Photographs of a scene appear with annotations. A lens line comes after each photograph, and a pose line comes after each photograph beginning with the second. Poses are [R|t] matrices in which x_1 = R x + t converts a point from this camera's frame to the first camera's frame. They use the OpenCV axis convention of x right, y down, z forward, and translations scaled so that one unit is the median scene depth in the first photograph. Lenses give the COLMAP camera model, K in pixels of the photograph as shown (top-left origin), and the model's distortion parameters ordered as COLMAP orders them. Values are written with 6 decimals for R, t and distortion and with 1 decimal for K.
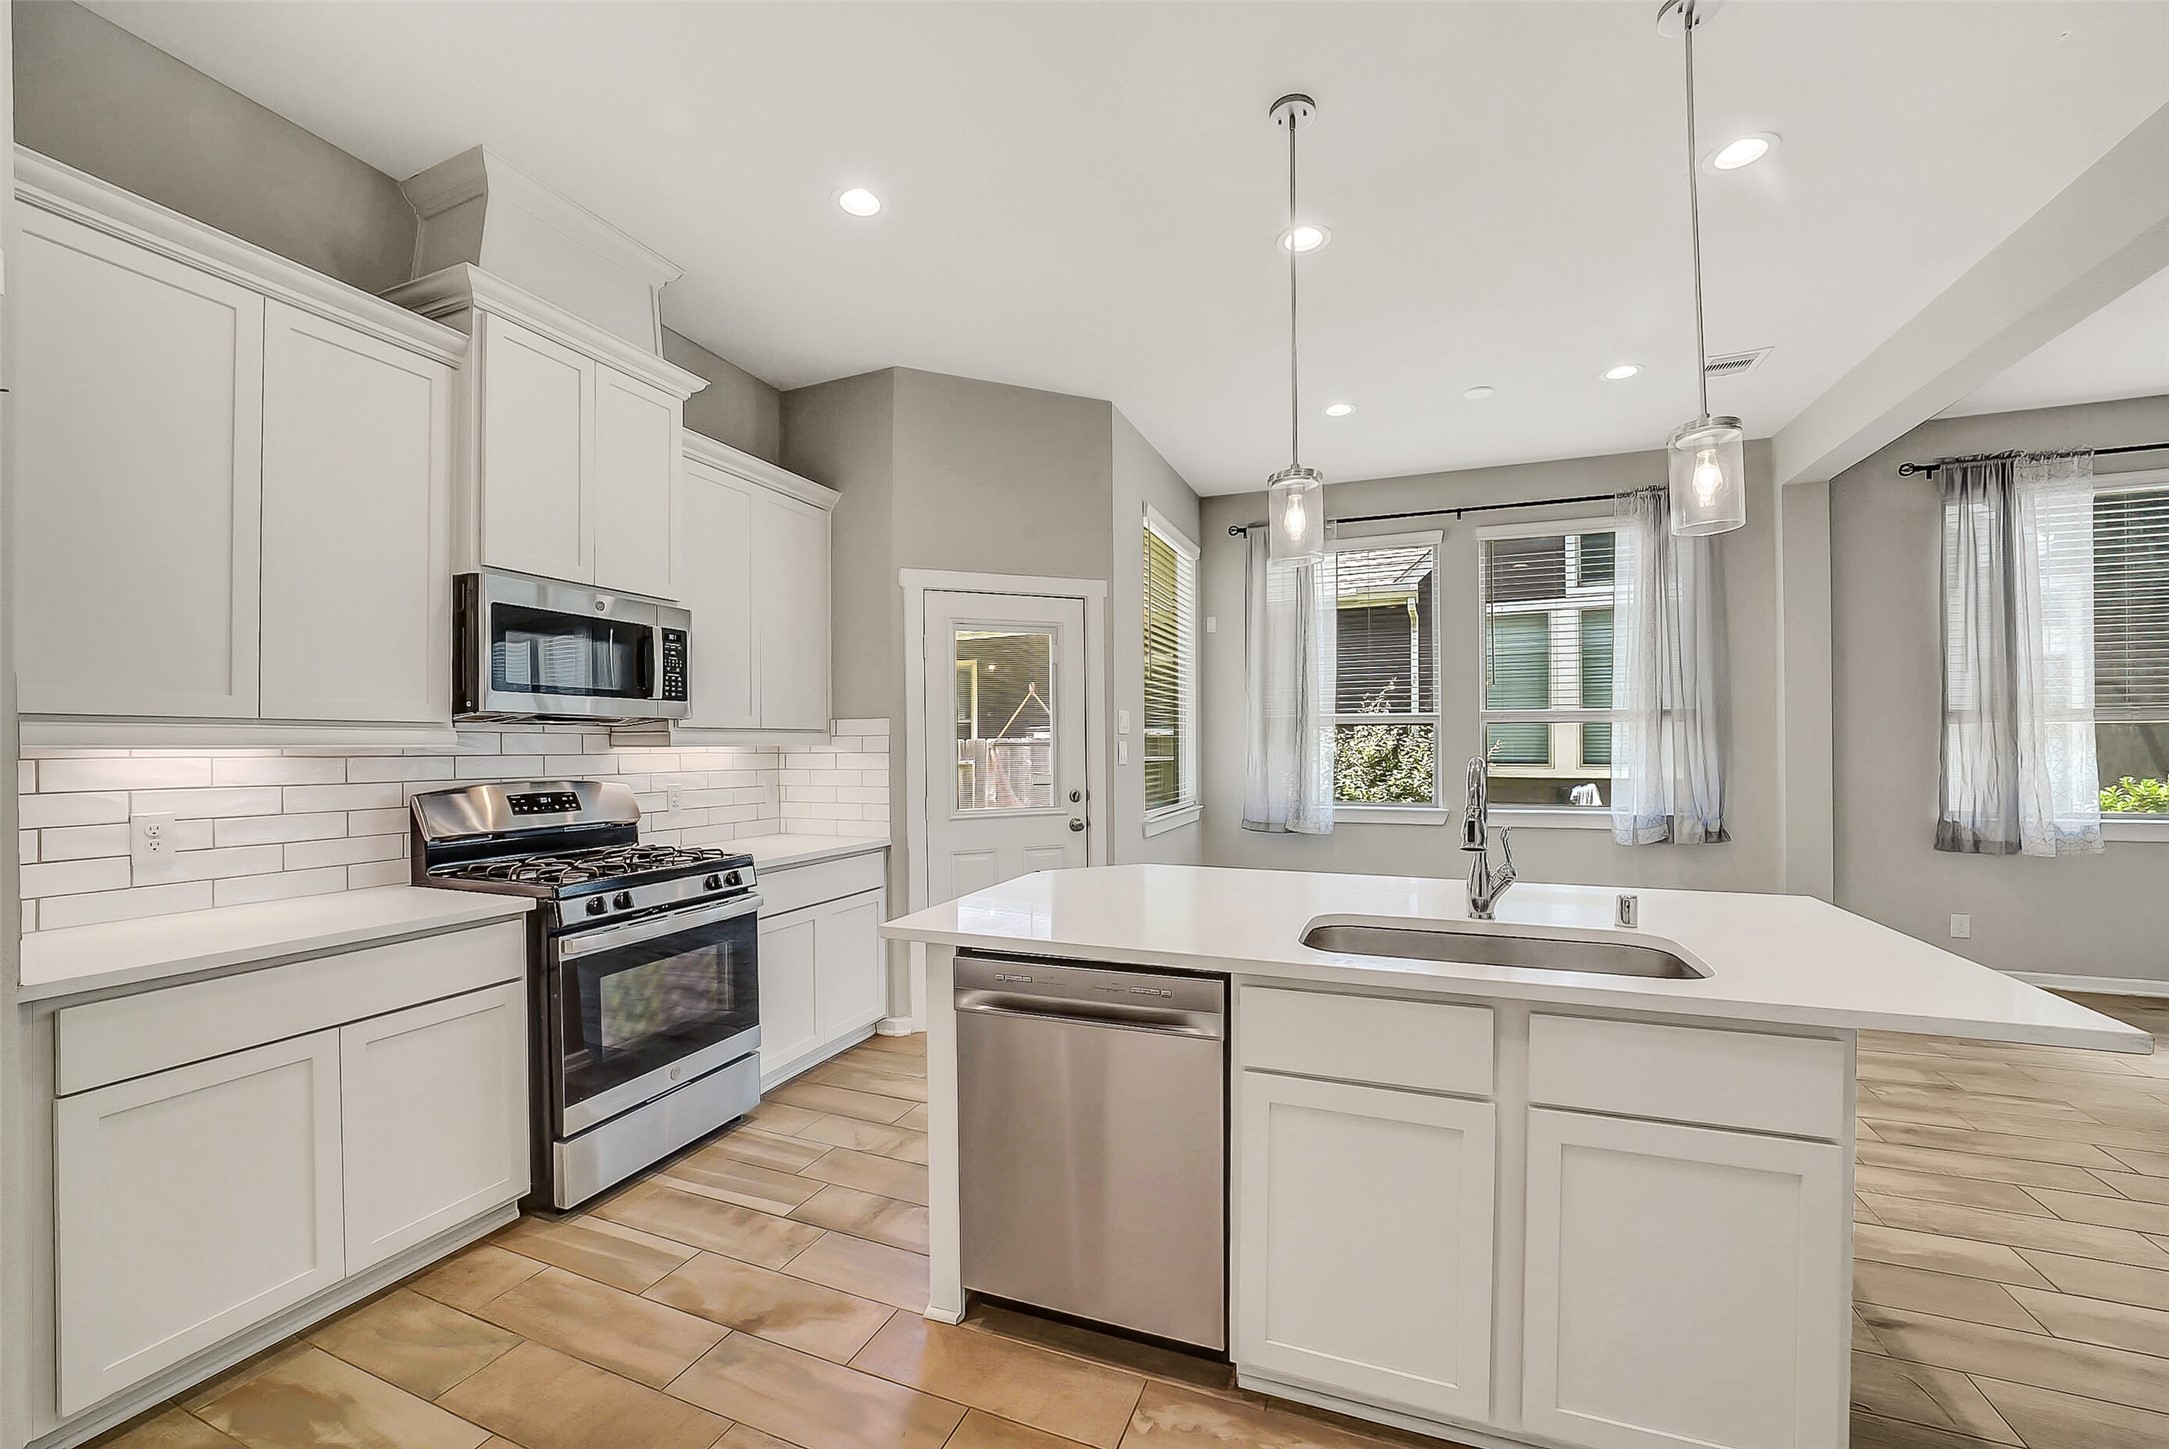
lens RADIAL K [[857.1, 0, 1085.8], [0, 857.1, 739.3], [0, 0, 1]] dist [-0.033840, 0.008046]
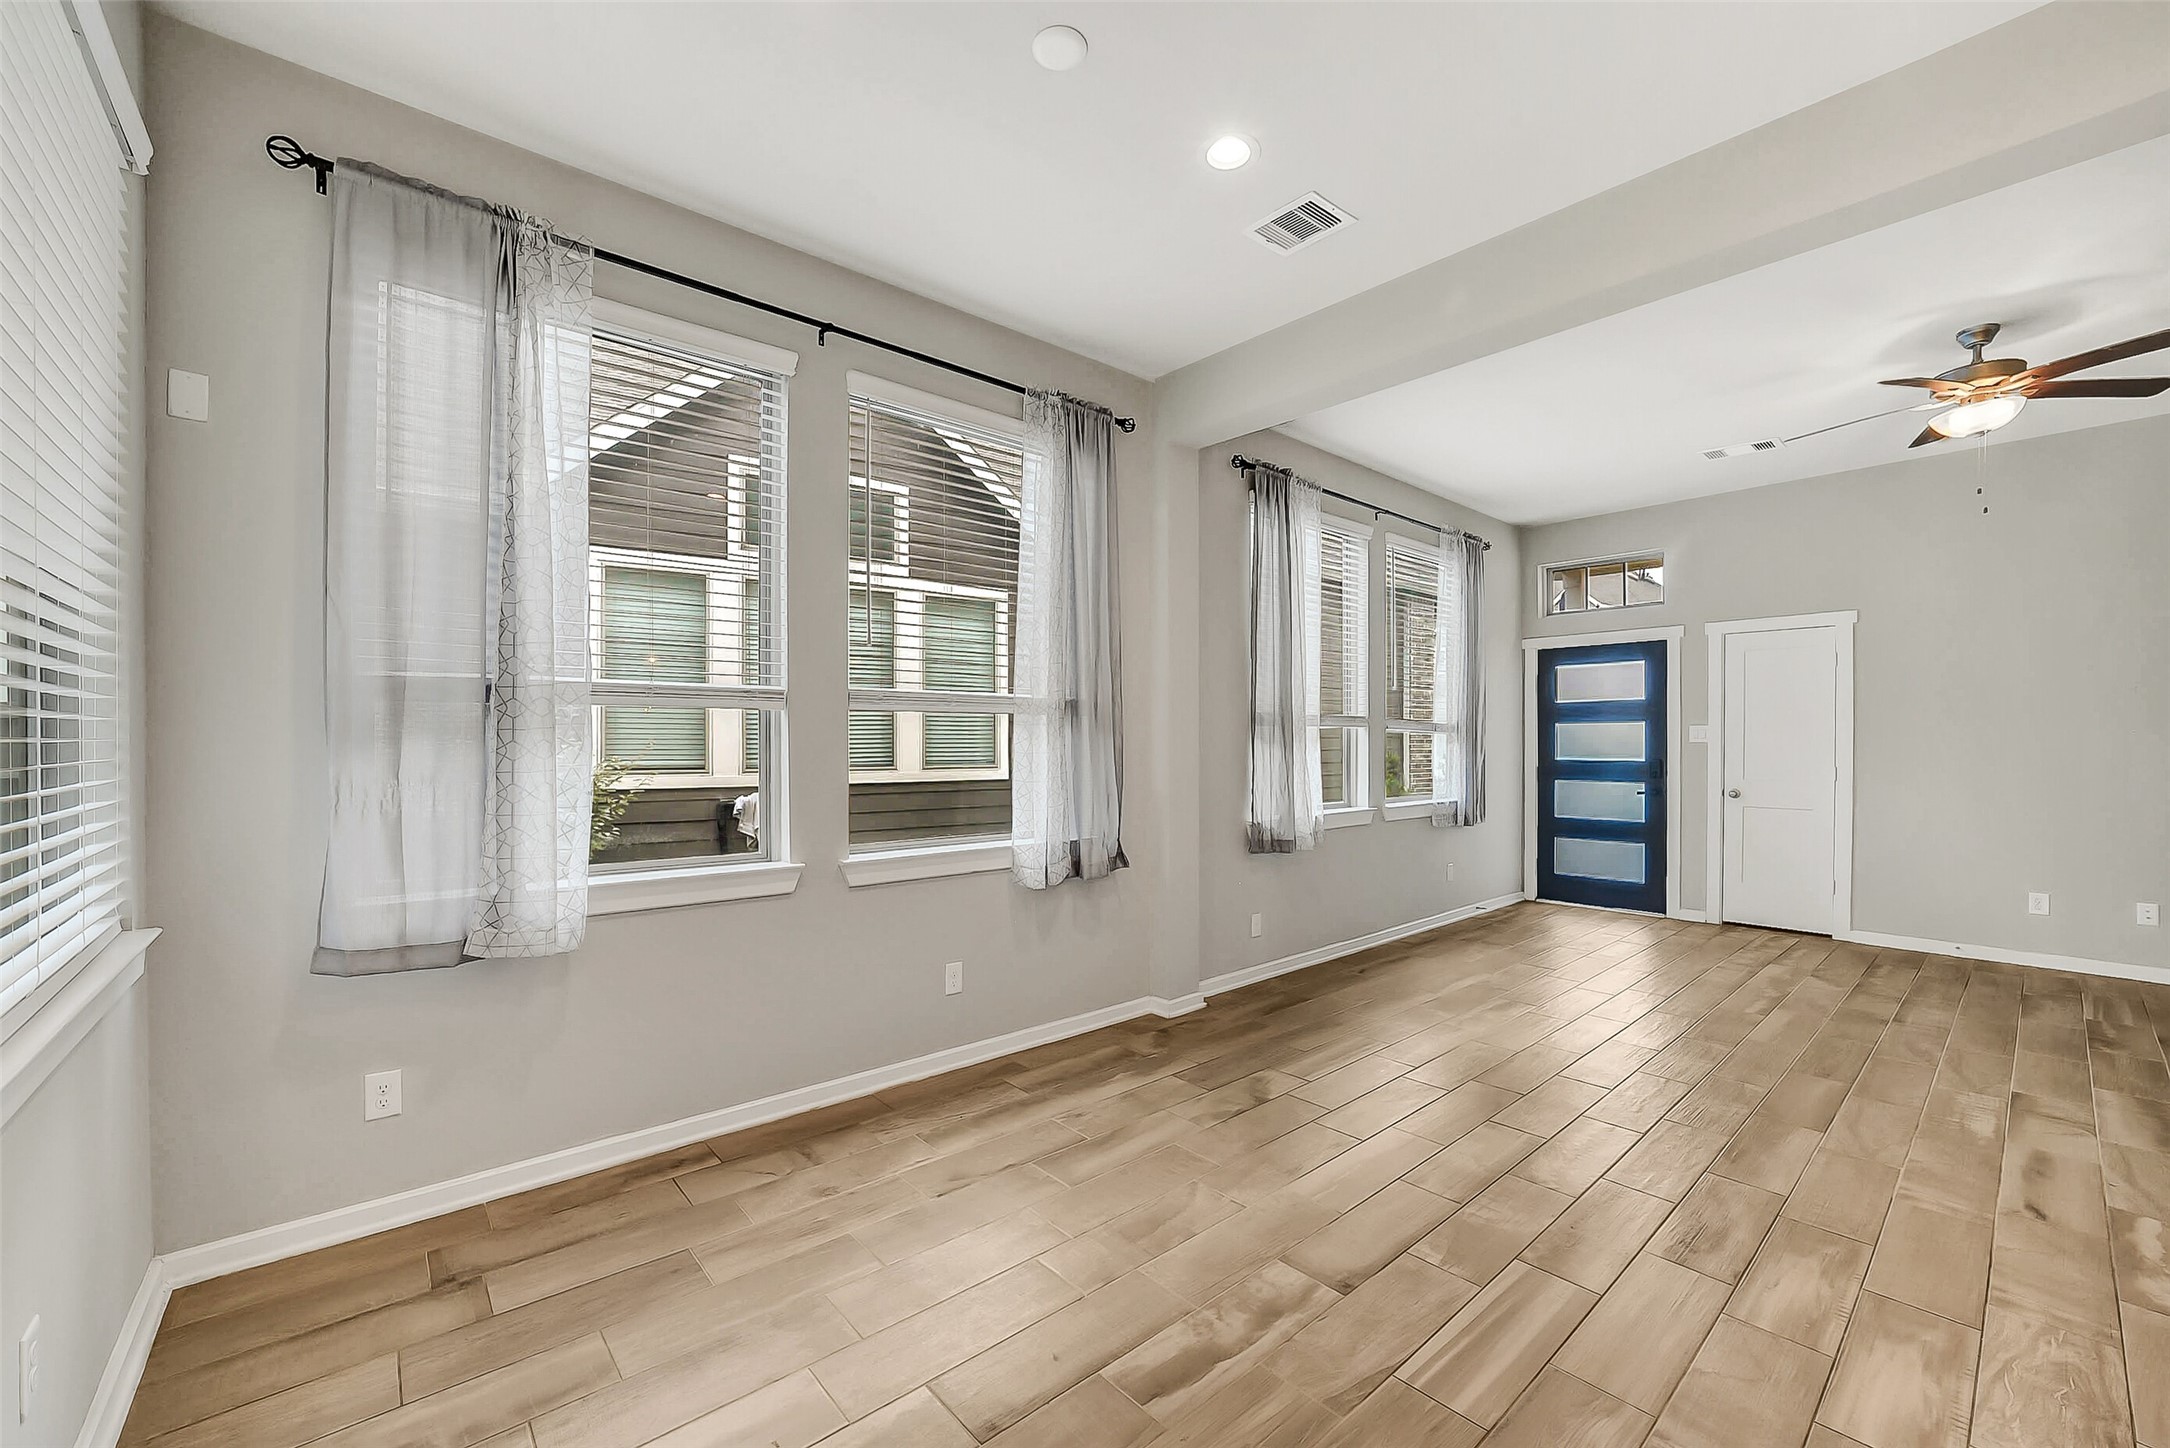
lens RADIAL K [[857.5, 0, 1079.7], [0, 857.5, 750.3], [0, 0, 1]] dist [-0.033840, 0.008046]
pose [[0.463634, -0.002886, 0.886022, 0.025321], [-0.008261, 0.999937, 0.007580, 0.004987], [-0.885989, -0.010833, 0.463581, 0.775703]]
